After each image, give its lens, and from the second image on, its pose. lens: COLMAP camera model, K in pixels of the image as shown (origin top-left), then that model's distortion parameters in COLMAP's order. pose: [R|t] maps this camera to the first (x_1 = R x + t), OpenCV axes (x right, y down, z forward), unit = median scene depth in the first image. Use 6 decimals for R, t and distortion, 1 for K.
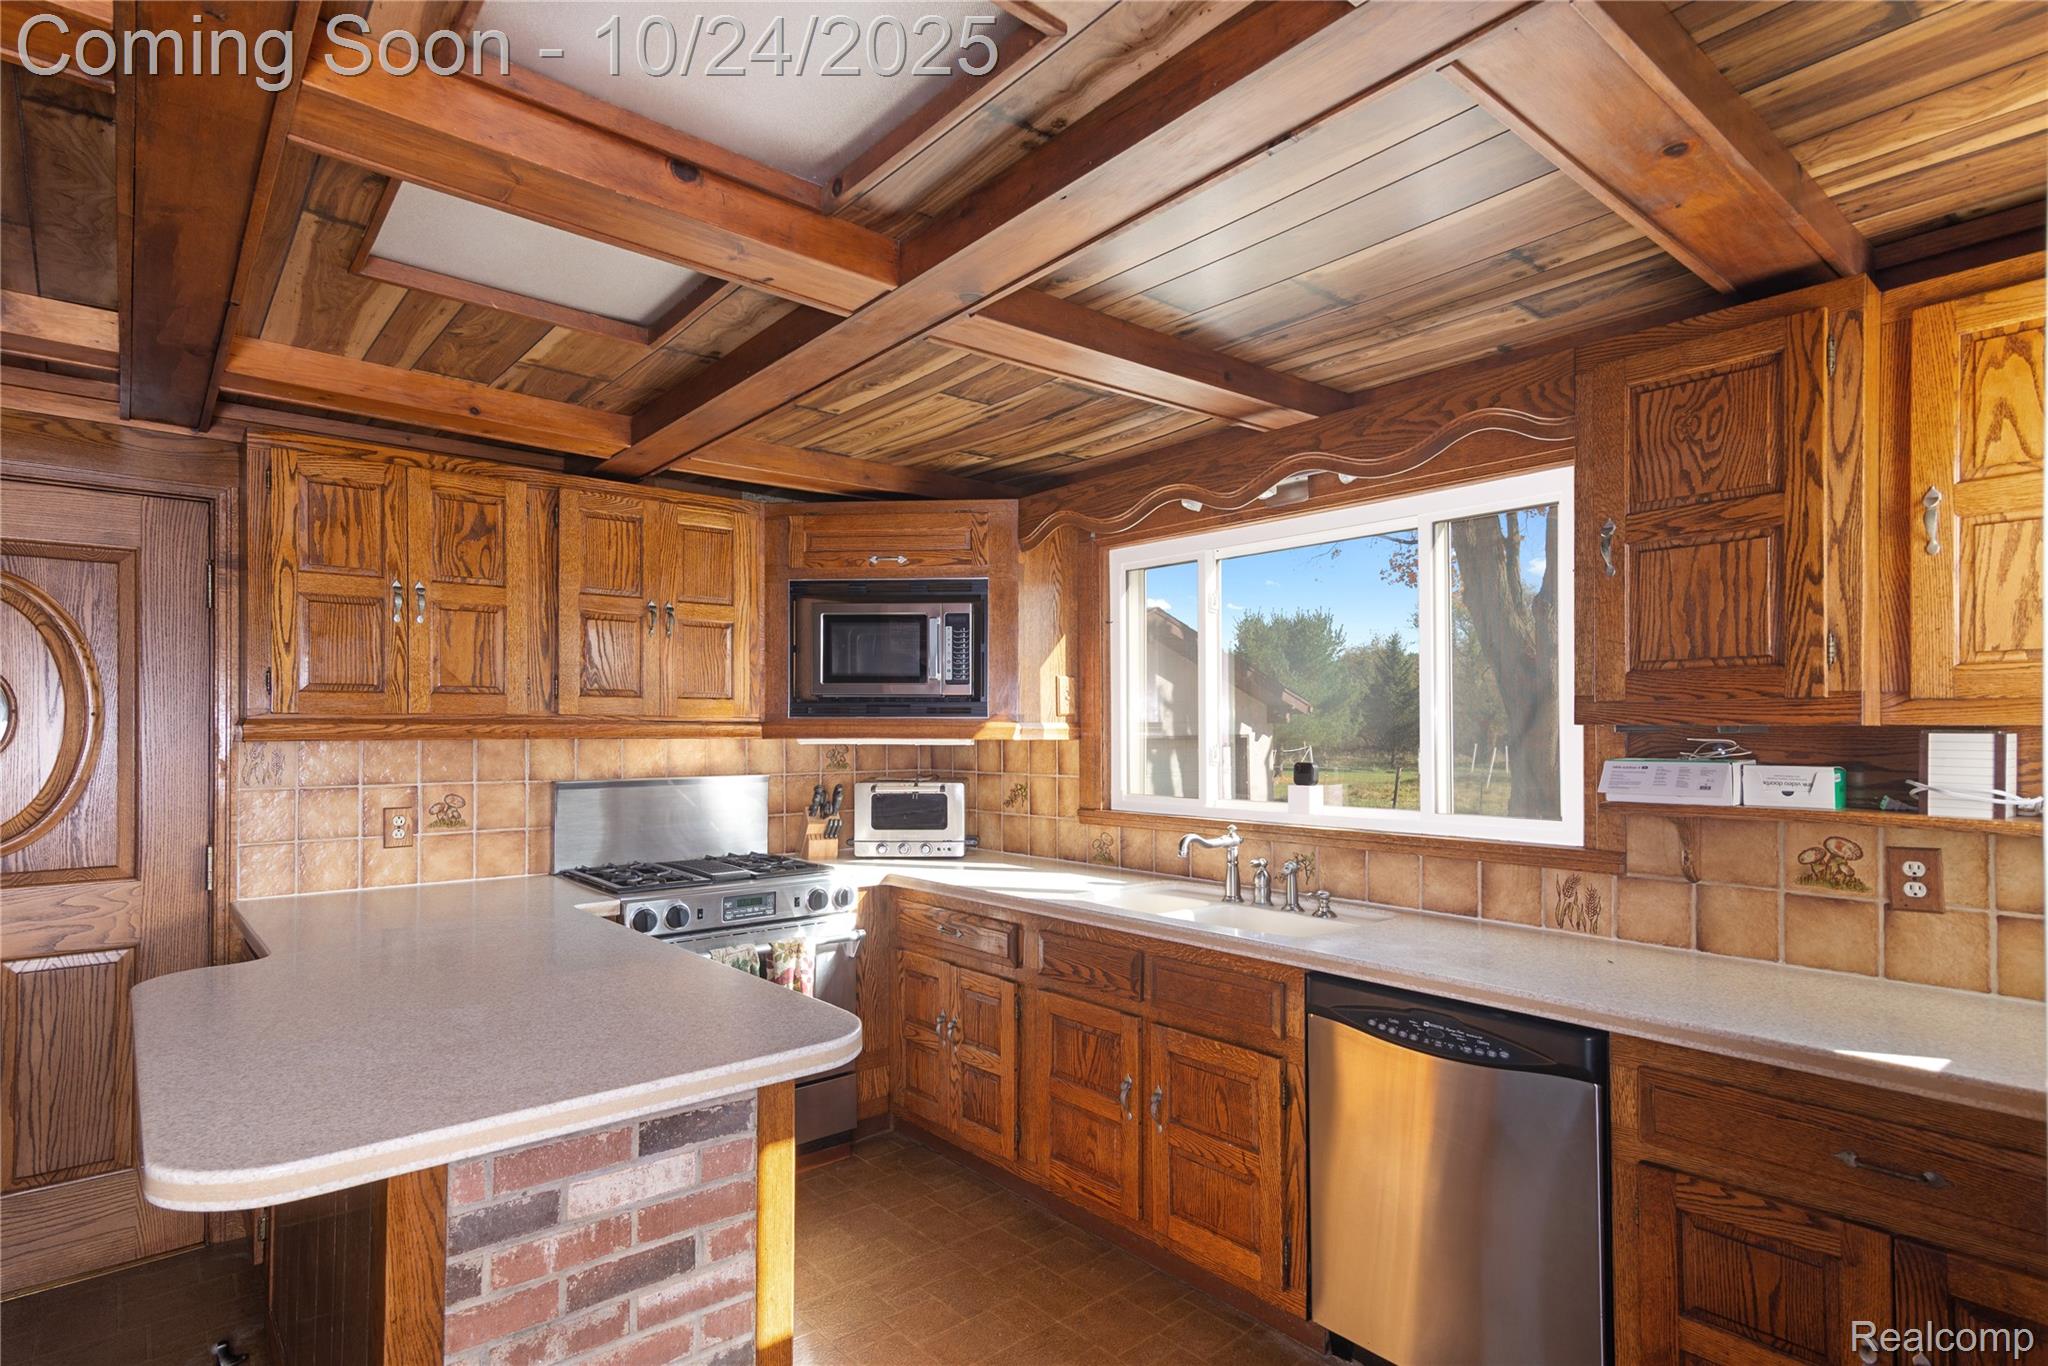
lens RADIAL K [[1035.0, 0, 955.4], [0, 1035.0, 728.6], [0, 0, 1]] dist [0.020150, 0.000444]
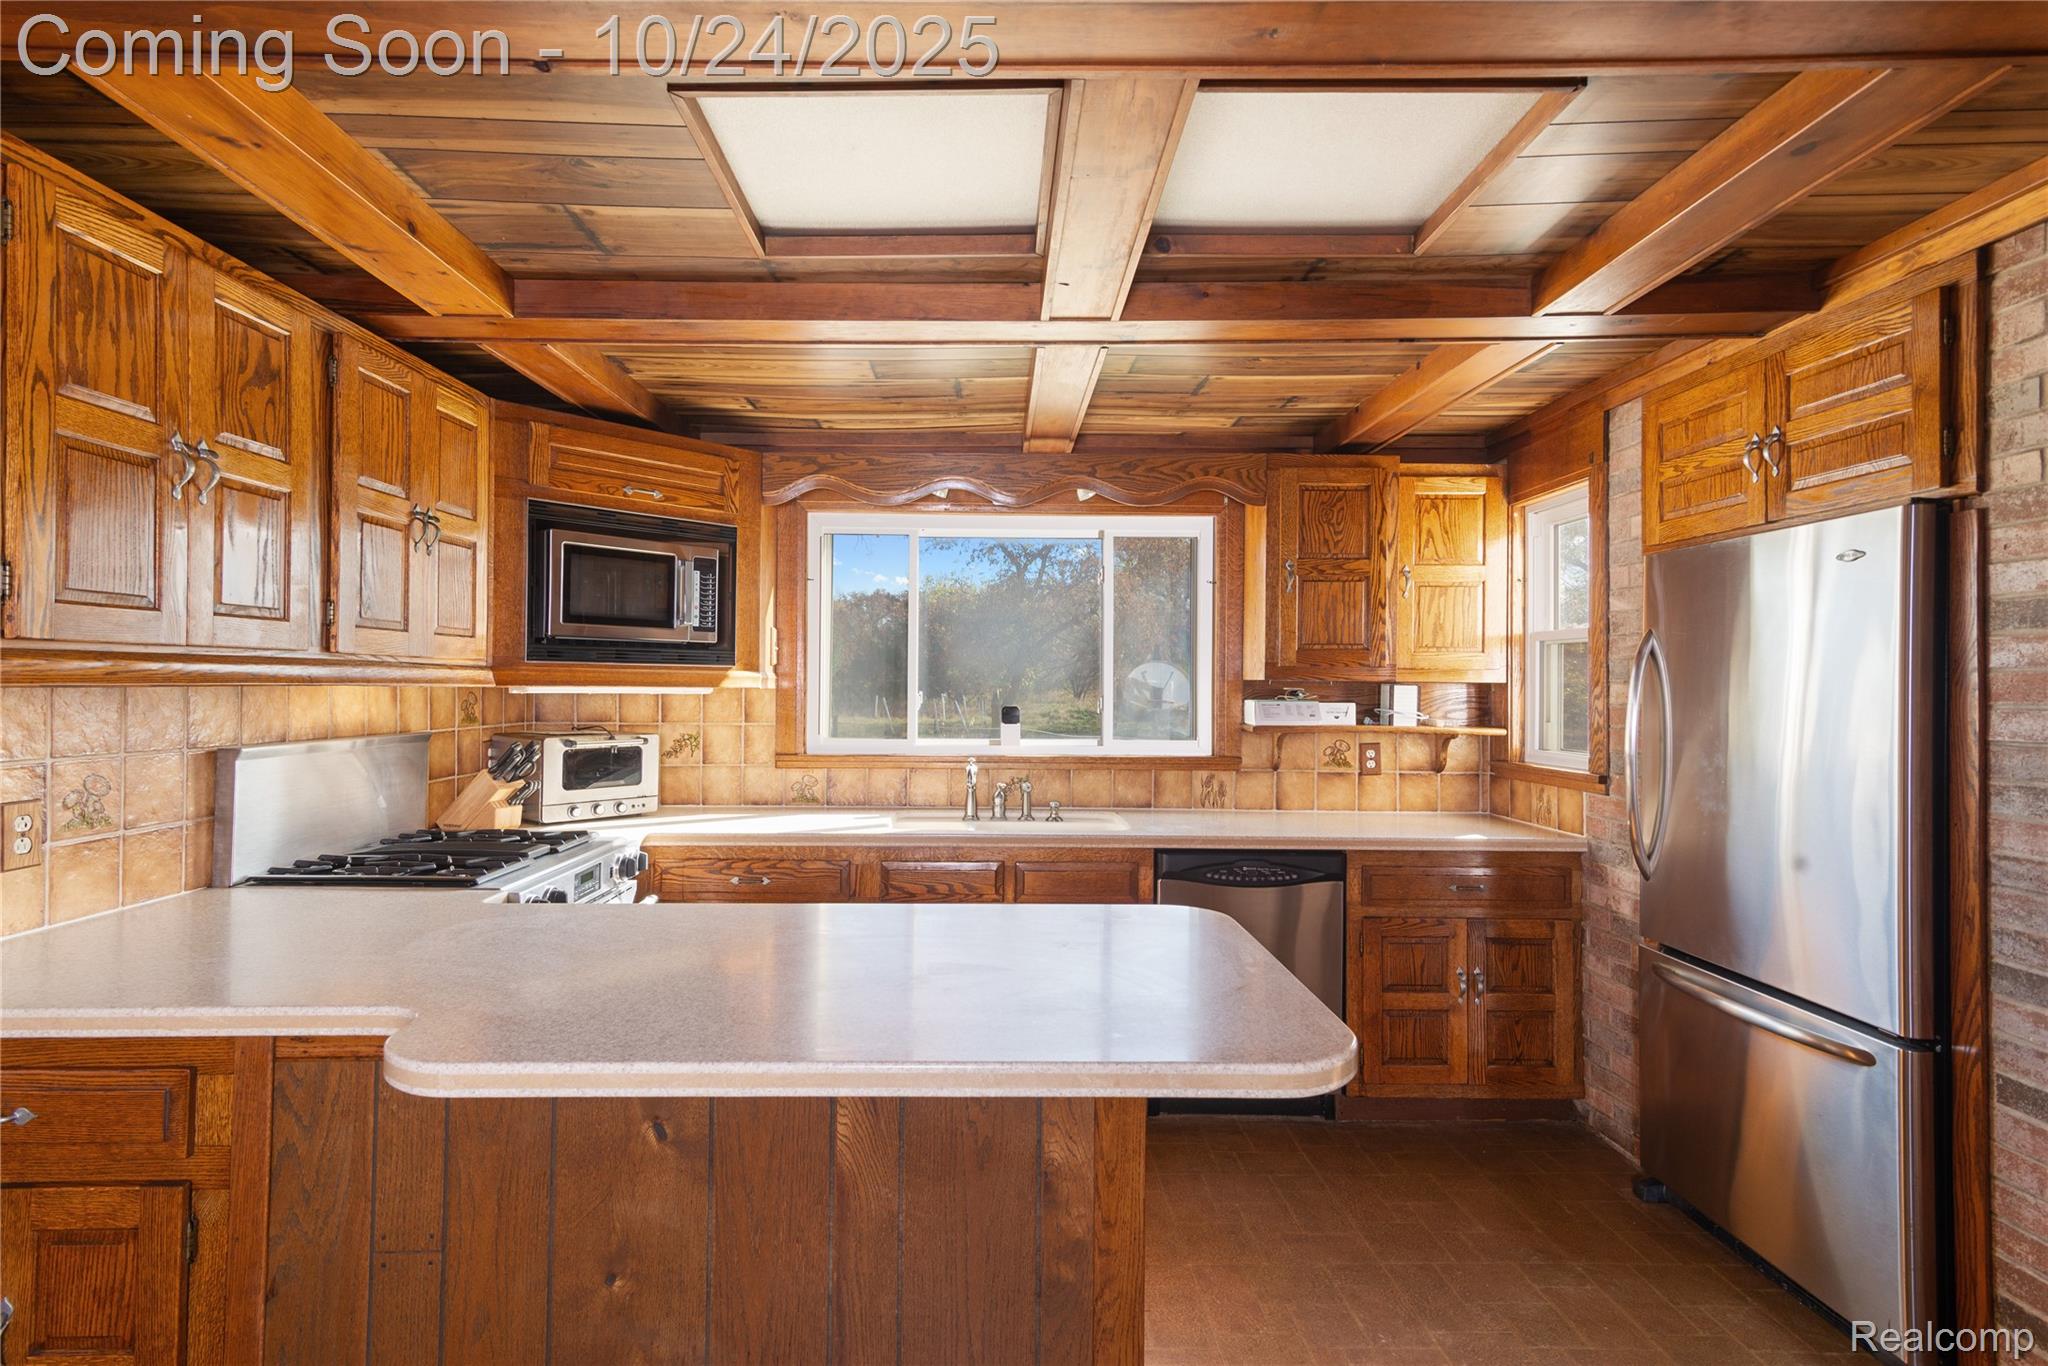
lens RADIAL K [[1035.0, 0, 1007.6], [0, 1035.0, 679.0], [0, 0, 1]] dist [0.020150, 0.000444]
pose [[0.626721, 0.008946, 0.779192, -0.735472], [-0.008610, 0.999953, -0.004555, 0.005227], [-0.779196, -0.003854, 0.626769, 0.218477]]
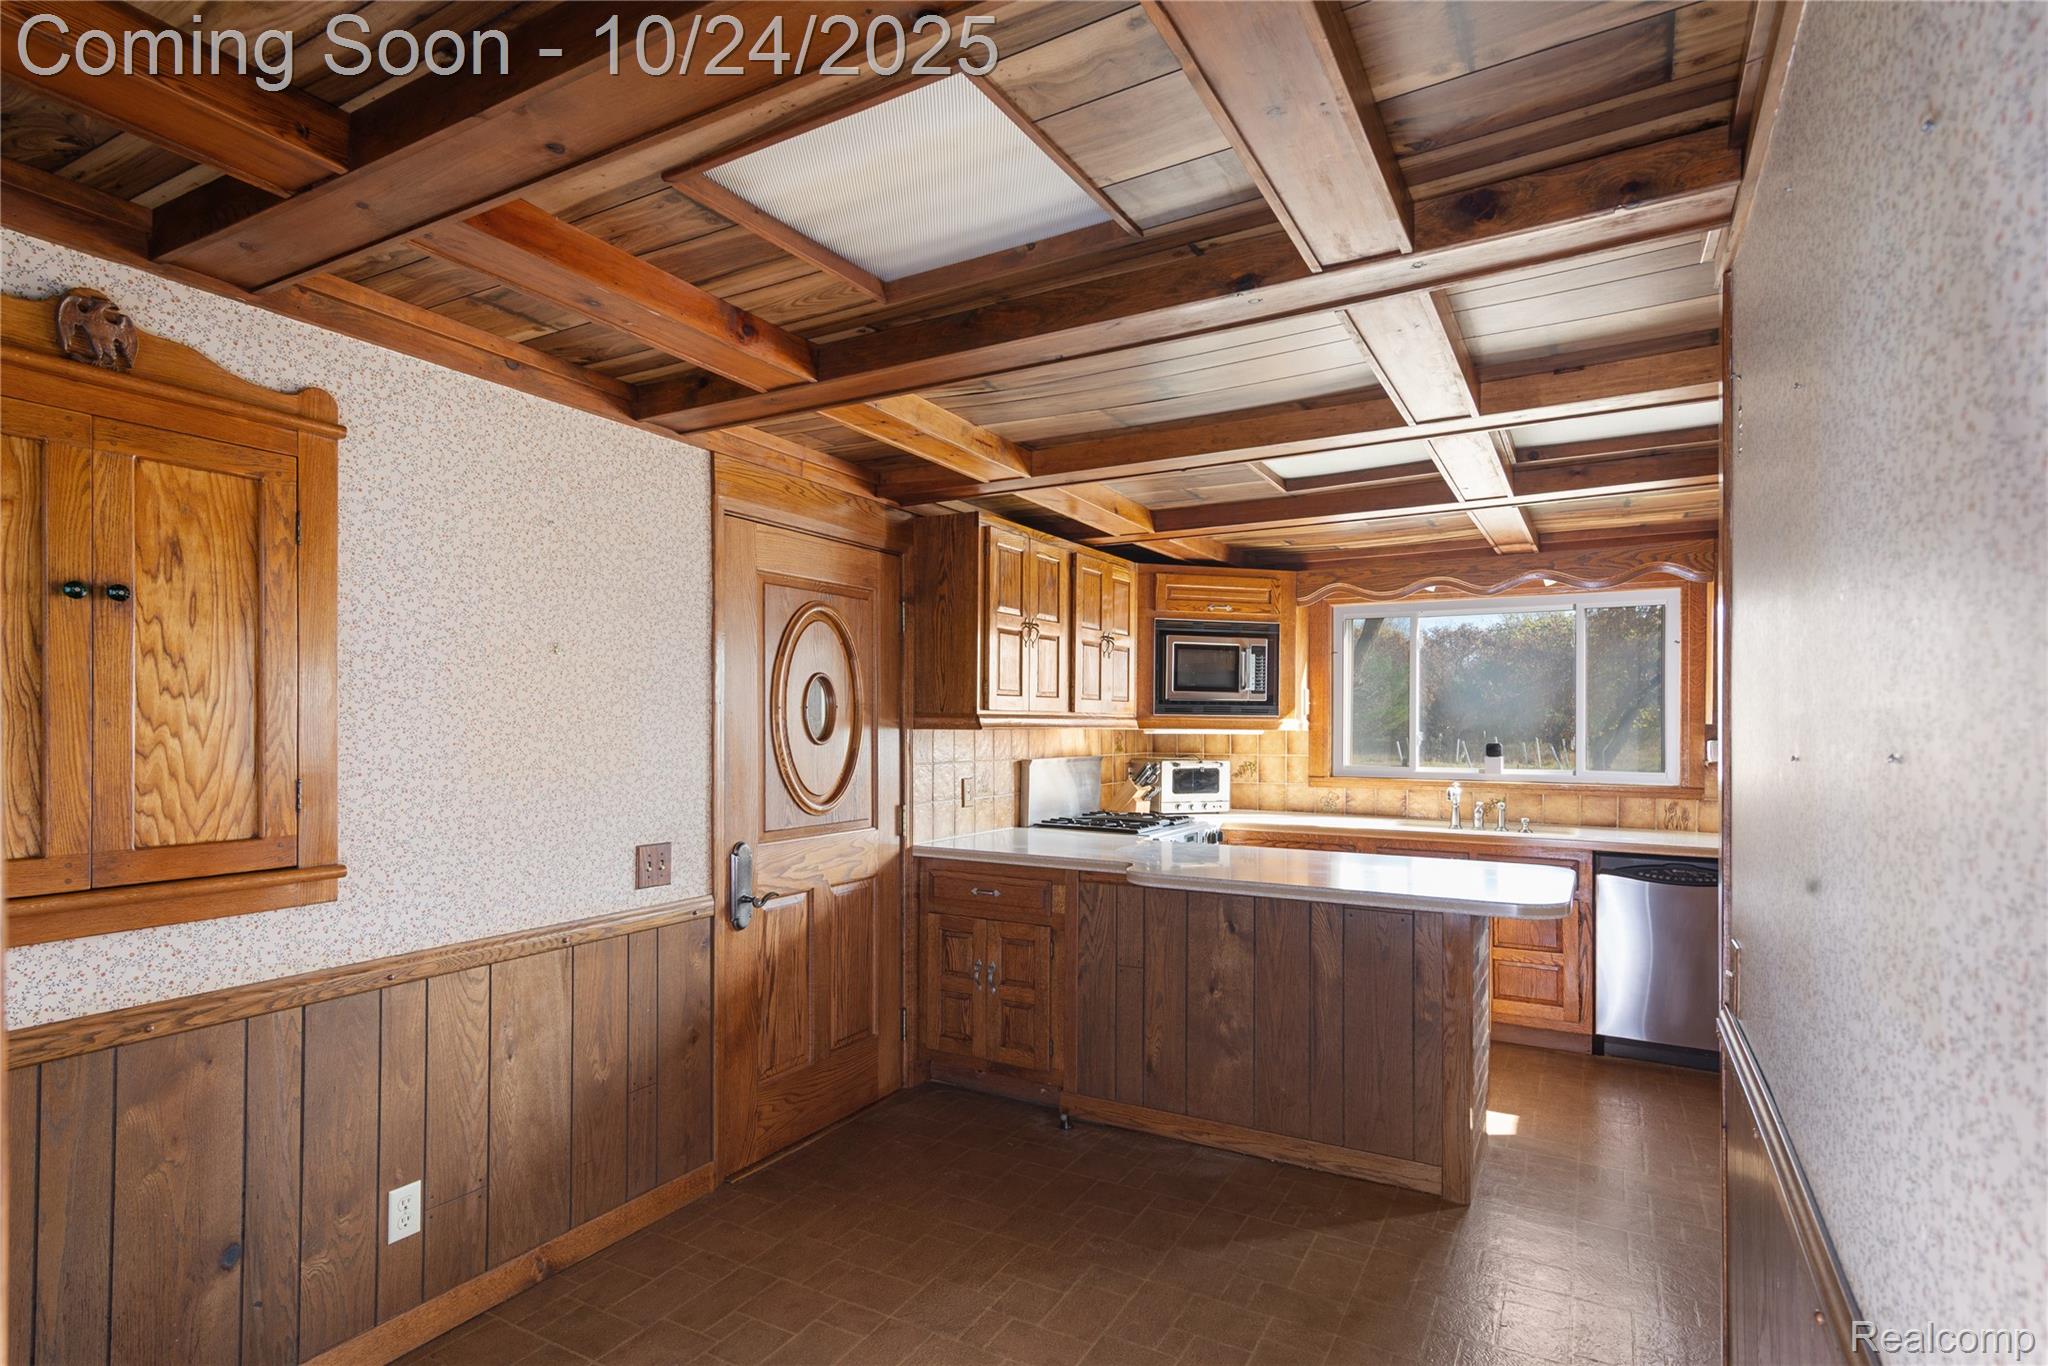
lens RADIAL K [[1035.0, 0, 995.8], [0, 1035.0, 724.6], [0, 0, 1]] dist [0.020150, 0.000444]
pose [[0.940162, 0.005580, 0.340682, -1.096140], [-0.006322, 0.999979, 0.001067, 0.003883], [-0.340669, -0.003157, 0.940178, -0.342979]]
